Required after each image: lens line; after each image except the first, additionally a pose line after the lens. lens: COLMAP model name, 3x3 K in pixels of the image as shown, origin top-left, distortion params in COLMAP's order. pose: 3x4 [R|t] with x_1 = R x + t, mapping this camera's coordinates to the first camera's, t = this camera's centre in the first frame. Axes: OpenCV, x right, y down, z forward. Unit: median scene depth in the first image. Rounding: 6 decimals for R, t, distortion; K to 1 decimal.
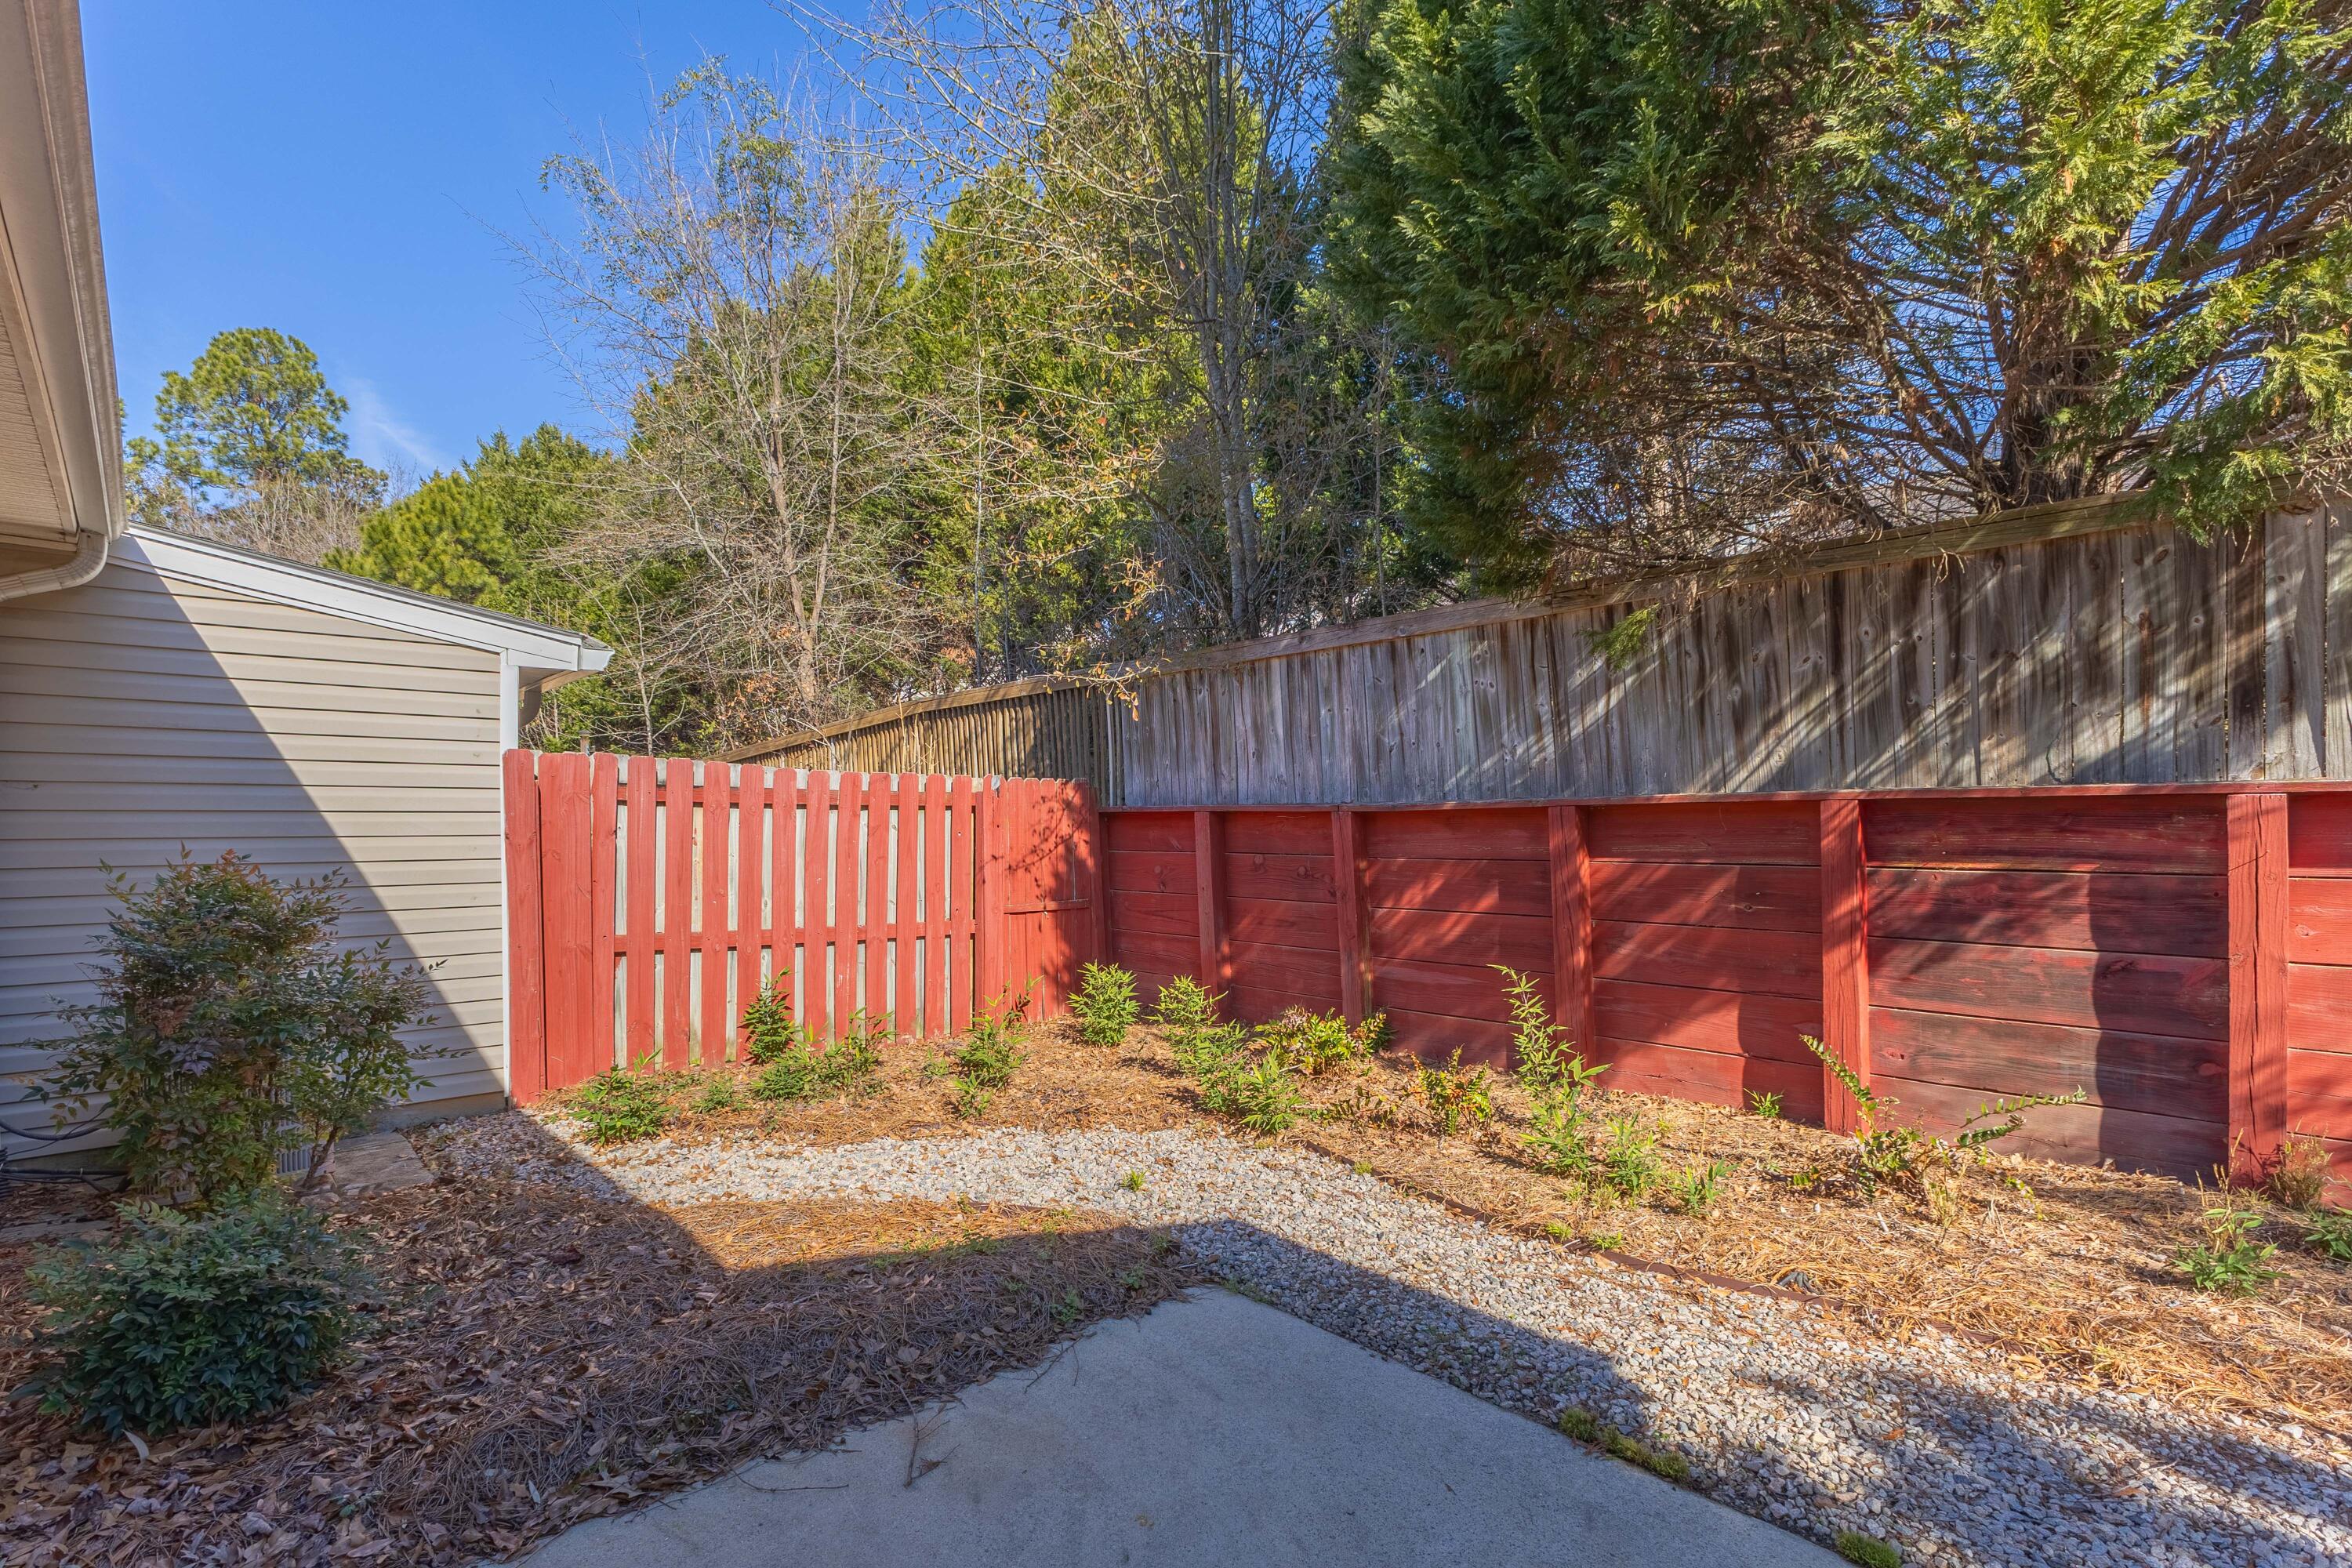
lens RADIAL K [[1036.6, 0, 1176.6], [0, 1036.6, 823.8], [0, 0, 1]] dist [-0.000214, -0.000048]
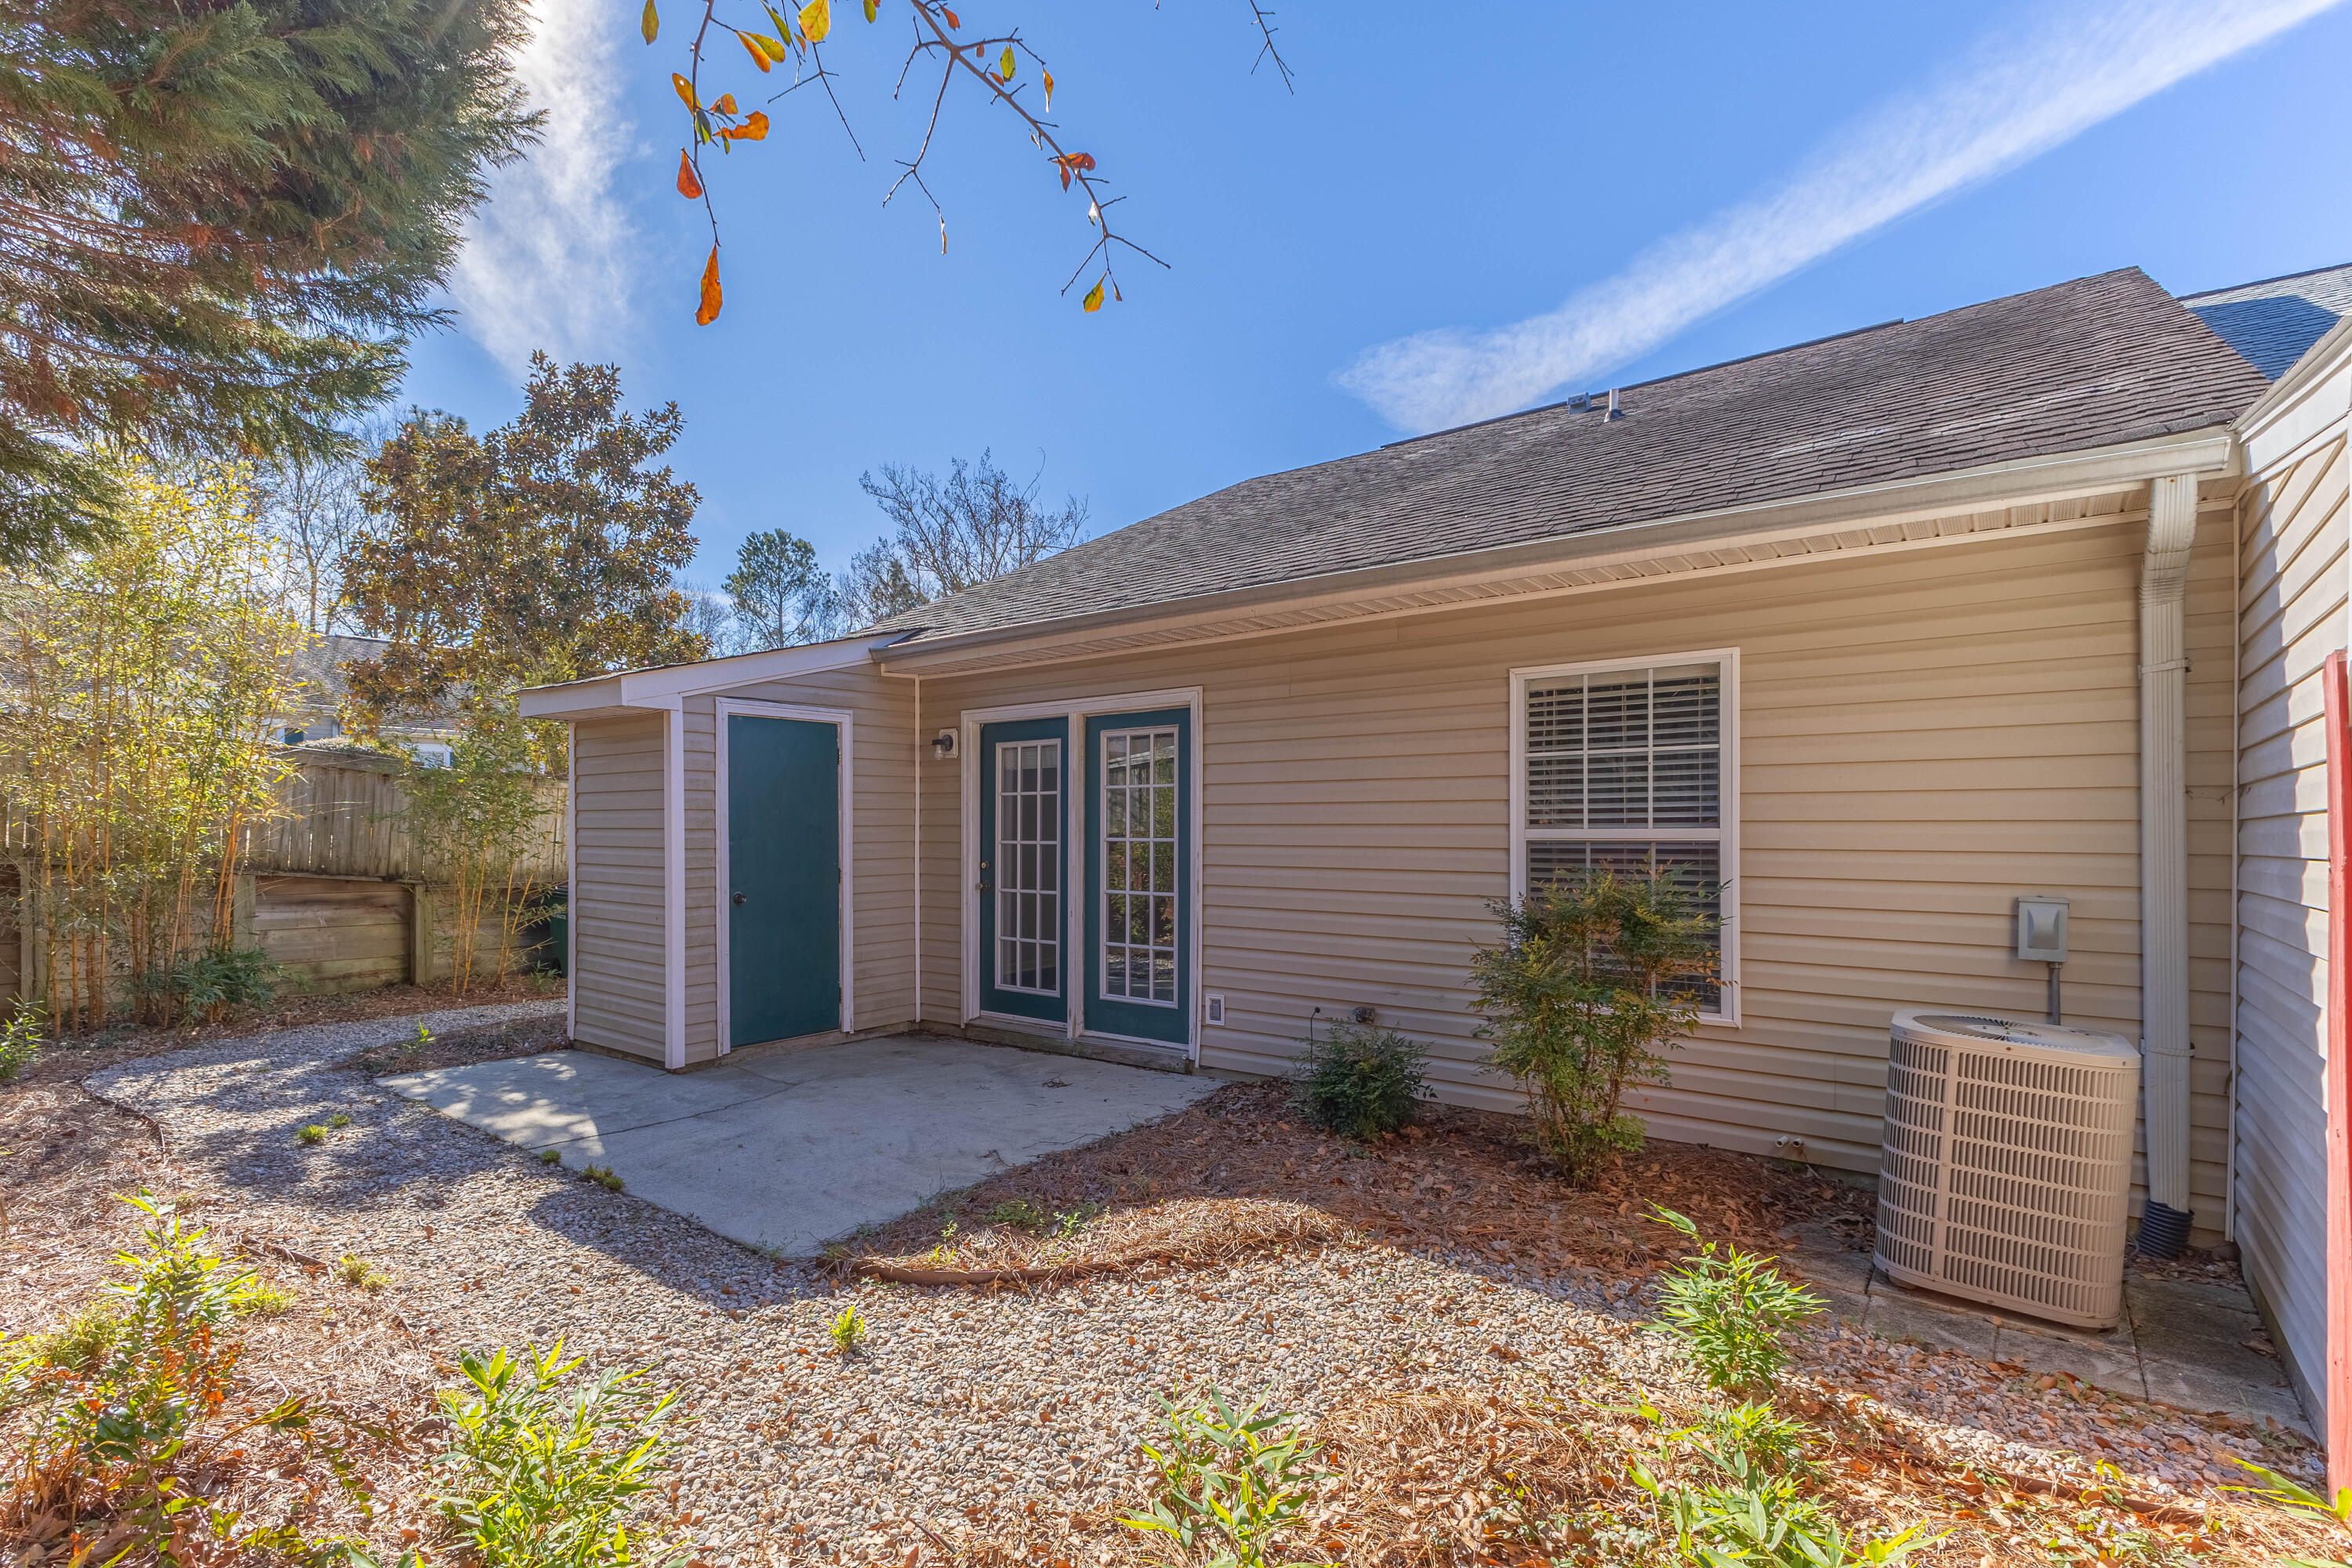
lens RADIAL K [[1036.6, 0, 1176.6], [0, 1036.6, 823.8], [0, 0, 1]] dist [-0.000214, -0.000048]
pose [[-0.981831, 0.001747, -0.189748, -0.194466], [0.002061, 0.999997, -0.001455, -0.008963], [0.189745, -0.001819, -0.981832, 2.676819]]
